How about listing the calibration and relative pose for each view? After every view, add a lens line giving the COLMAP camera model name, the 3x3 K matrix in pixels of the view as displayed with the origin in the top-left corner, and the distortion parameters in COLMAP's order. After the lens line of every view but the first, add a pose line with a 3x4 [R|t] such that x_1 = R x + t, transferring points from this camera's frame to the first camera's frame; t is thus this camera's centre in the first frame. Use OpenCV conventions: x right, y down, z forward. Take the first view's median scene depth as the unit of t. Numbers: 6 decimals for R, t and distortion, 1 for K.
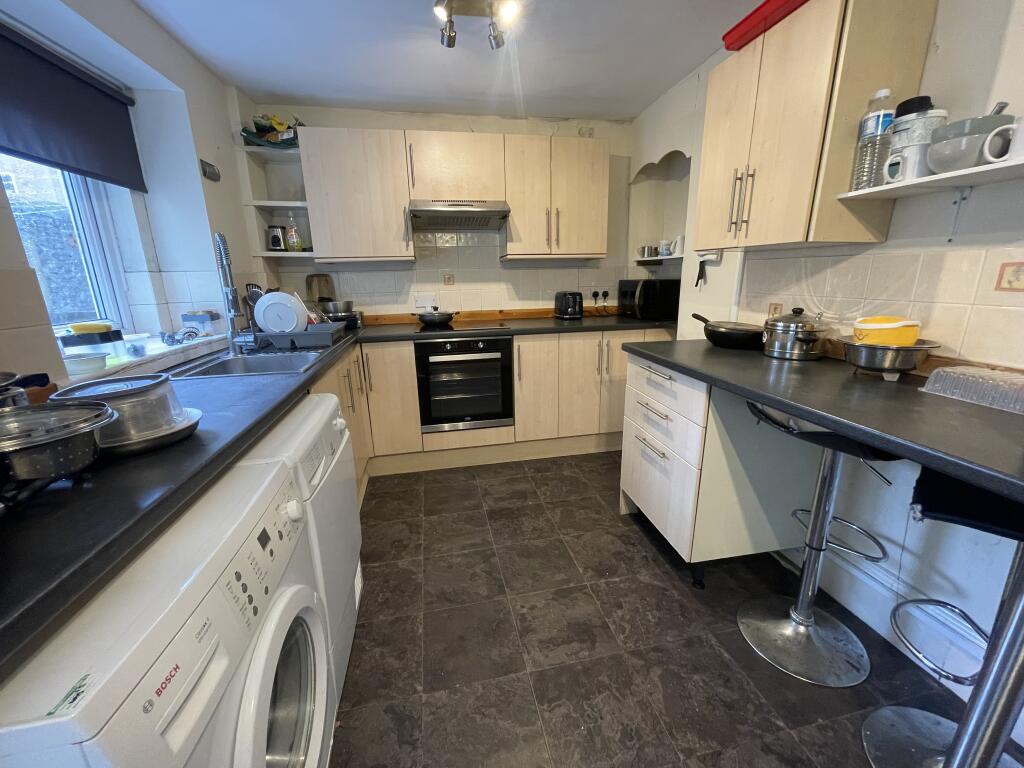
lens RADIAL K [[413.0, 0, 512.0], [0, 413.0, 384.0], [0, 0, 1]] dist [-0.003451, 0.000078]
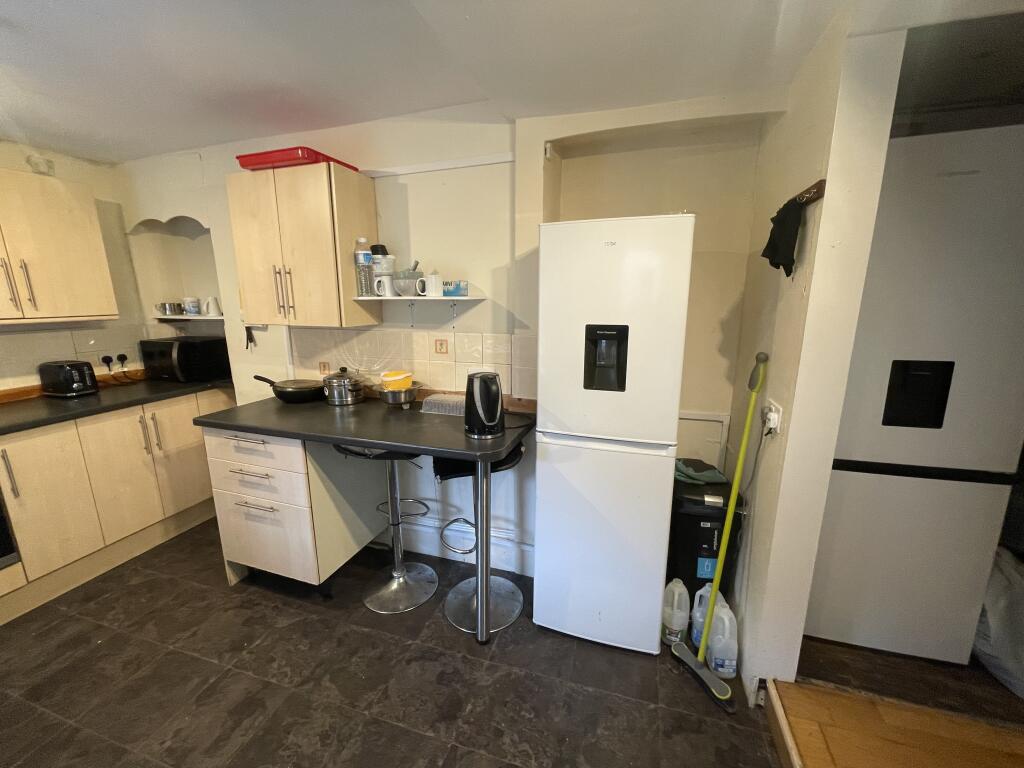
lens RADIAL K [[413.0, 0, 512.0], [0, 413.0, 384.0], [0, 0, 1]] dist [-0.003451, 0.000078]
pose [[0.487848, -0.168345, 0.856542, -0.188809], [0.219298, 0.973395, 0.066408, -0.078168], [-0.844933, 0.155441, 0.511787, -0.154205]]
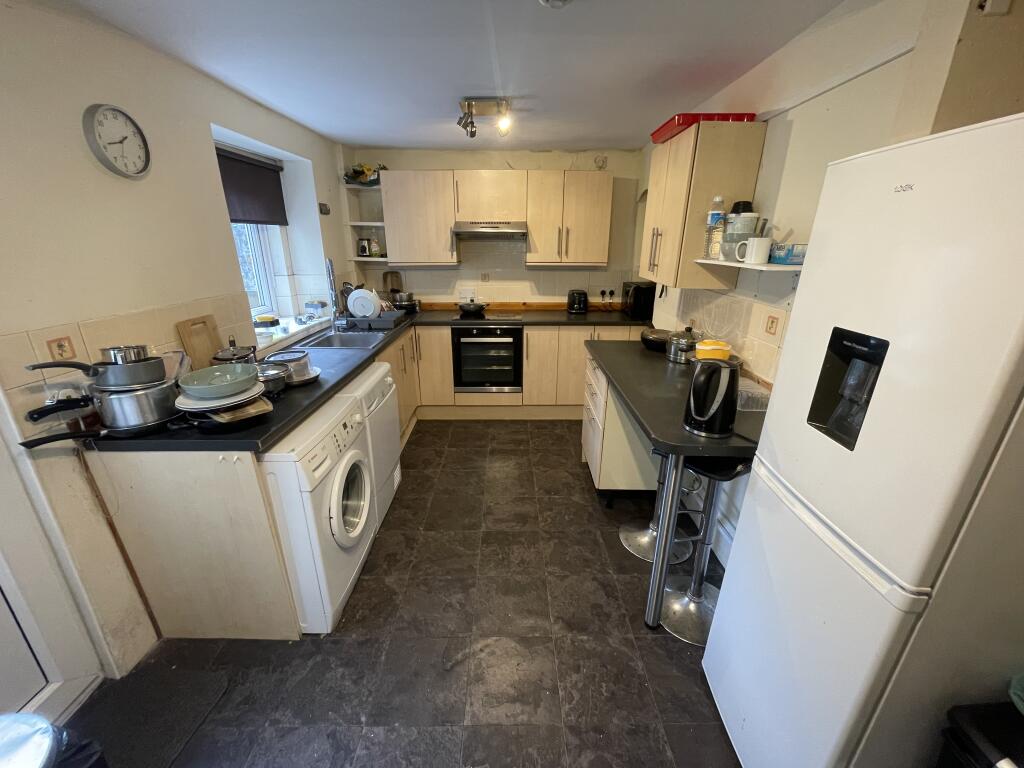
lens RADIAL K [[413.0, 0, 512.0], [0, 413.0, 384.0], [0, 0, 1]] dist [-0.003451, 0.000078]
pose [[0.981196, 0.083873, -0.173838, 0.284438], [-0.070230, 0.994054, 0.083208, -0.050903], [0.179783, -0.069435, 0.981253, -0.442684]]
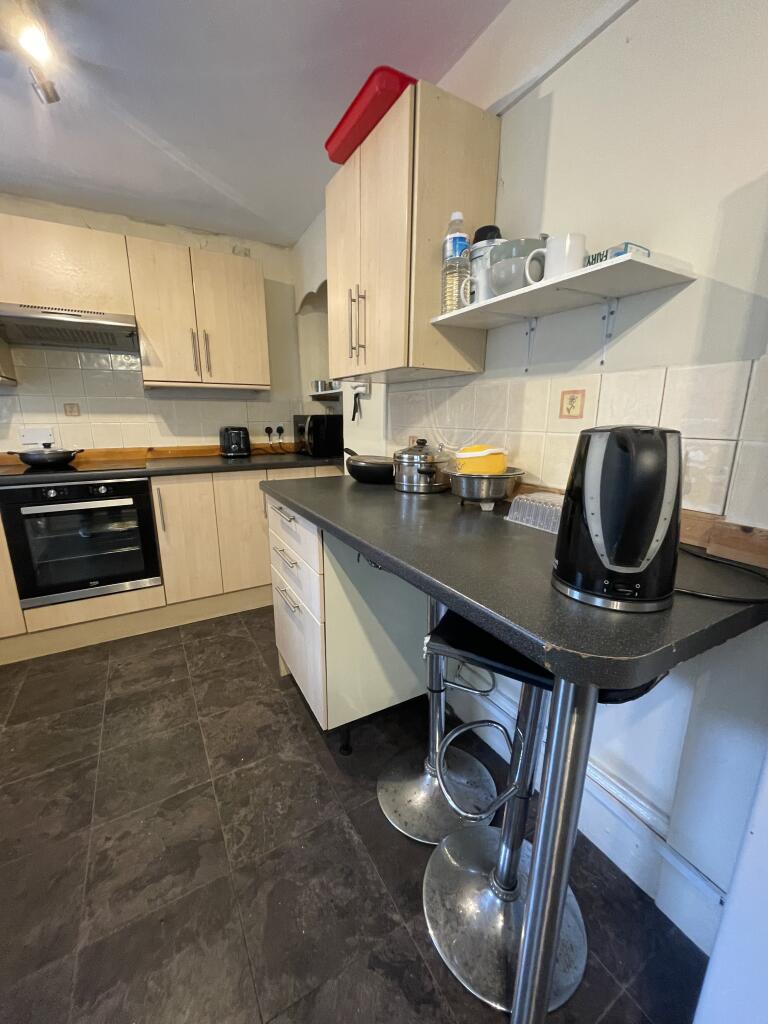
lens RADIAL K [[413.0, 0, 384.0], [0, 413.0, 512.0], [0, 0, 1]] dist [-0.003451, 0.000078]
pose [[0.947101, -0.053844, 0.316387, 0.239158], [0.063967, 0.997716, -0.021690, 0.000584], [-0.314497, 0.040780, 0.948382, 0.096045]]
